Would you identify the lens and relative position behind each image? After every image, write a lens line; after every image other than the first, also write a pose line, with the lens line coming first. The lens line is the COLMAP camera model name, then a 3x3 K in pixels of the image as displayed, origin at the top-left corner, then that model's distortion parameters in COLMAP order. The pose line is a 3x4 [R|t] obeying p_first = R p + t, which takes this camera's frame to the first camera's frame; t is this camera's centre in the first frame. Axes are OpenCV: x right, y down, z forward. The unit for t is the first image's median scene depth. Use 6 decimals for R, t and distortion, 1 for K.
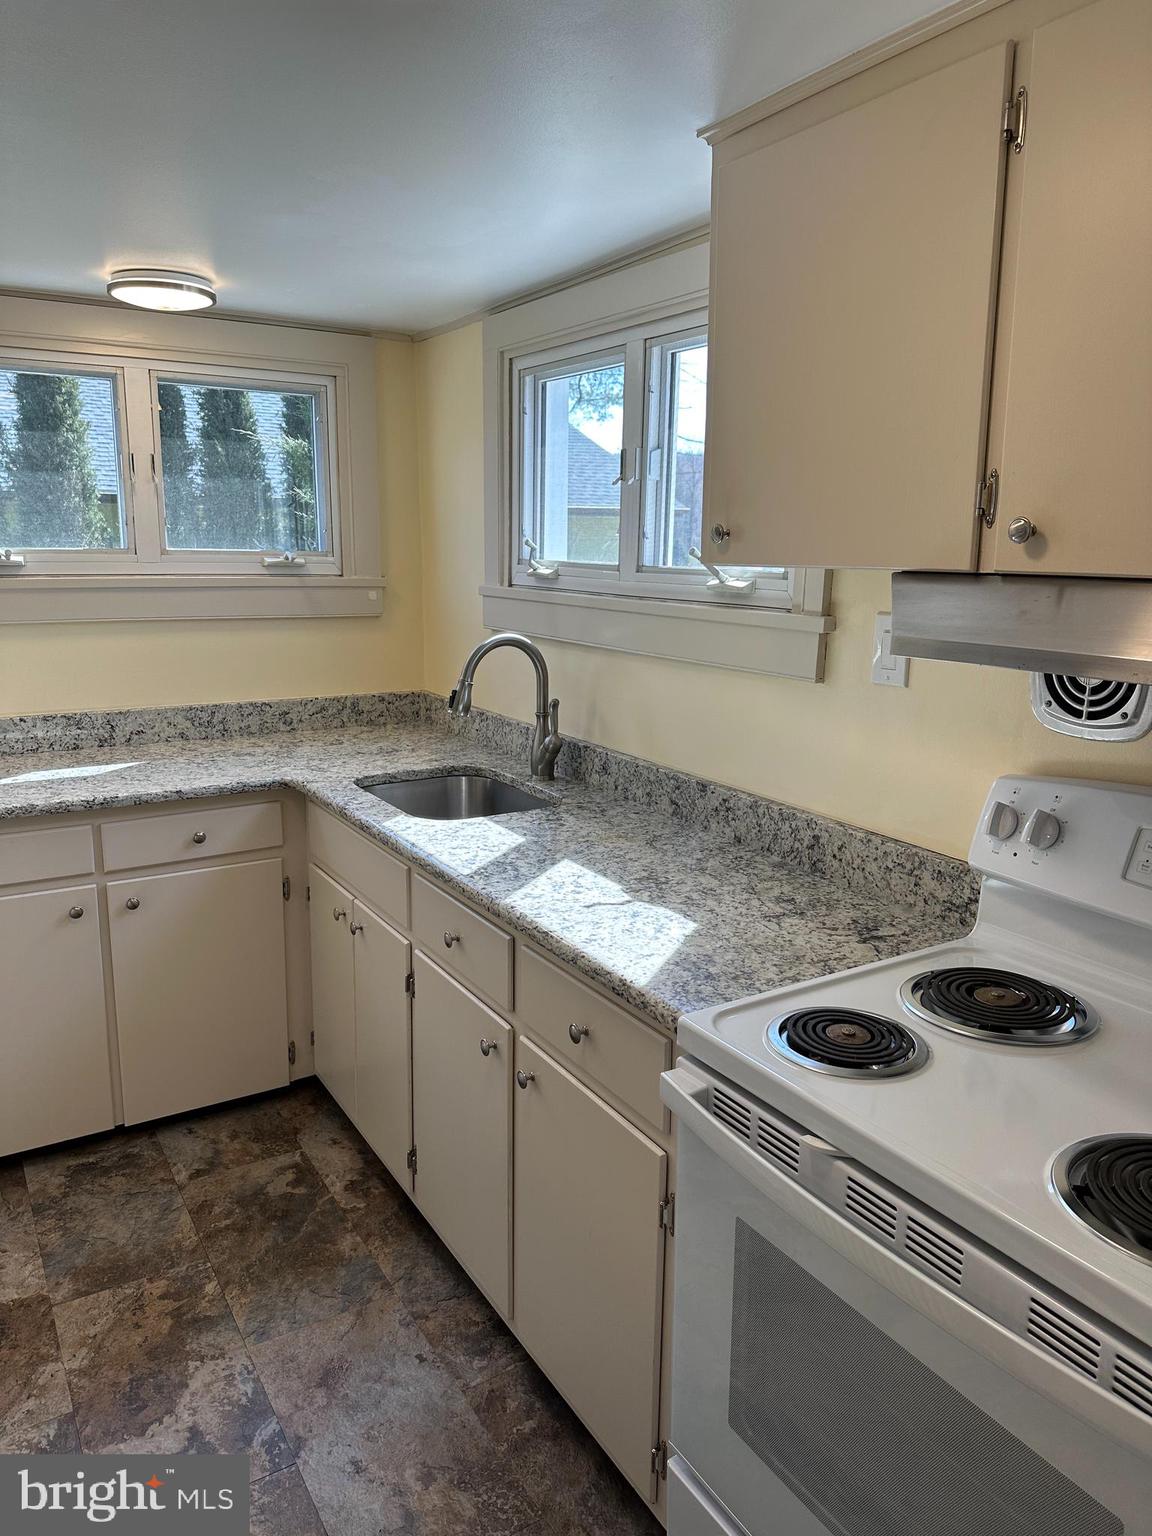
lens RADIAL K [[1109.7, 0, 576.0], [0, 1109.7, 768.0], [0, 0, 1]] dist [0.090067, -0.065671]
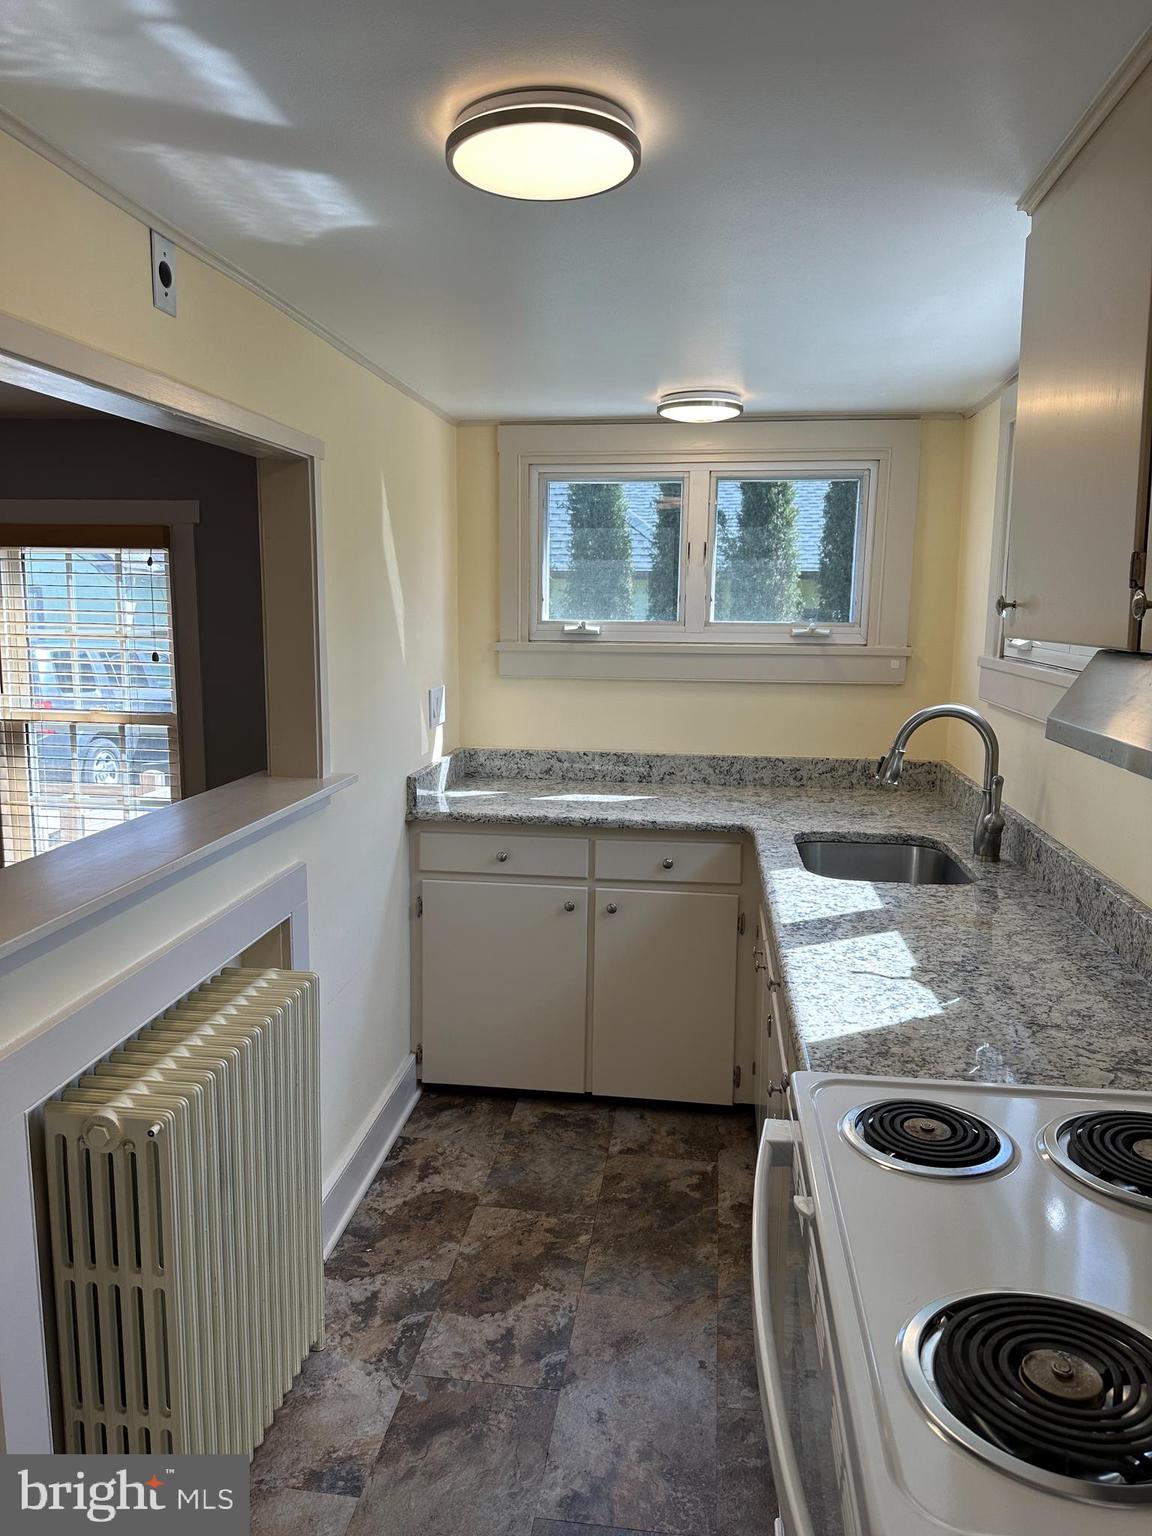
lens RADIAL K [[1096.4, 0, 576.0], [0, 1096.4, 768.0], [0, 0, 1]] dist [0.214990, -0.400624]
pose [[0.789952, 0.094458, -0.605850, 0.298815], [-0.130445, 0.991334, -0.015524, -0.007933], [0.599133, 0.091294, 0.795428, 0.016059]]
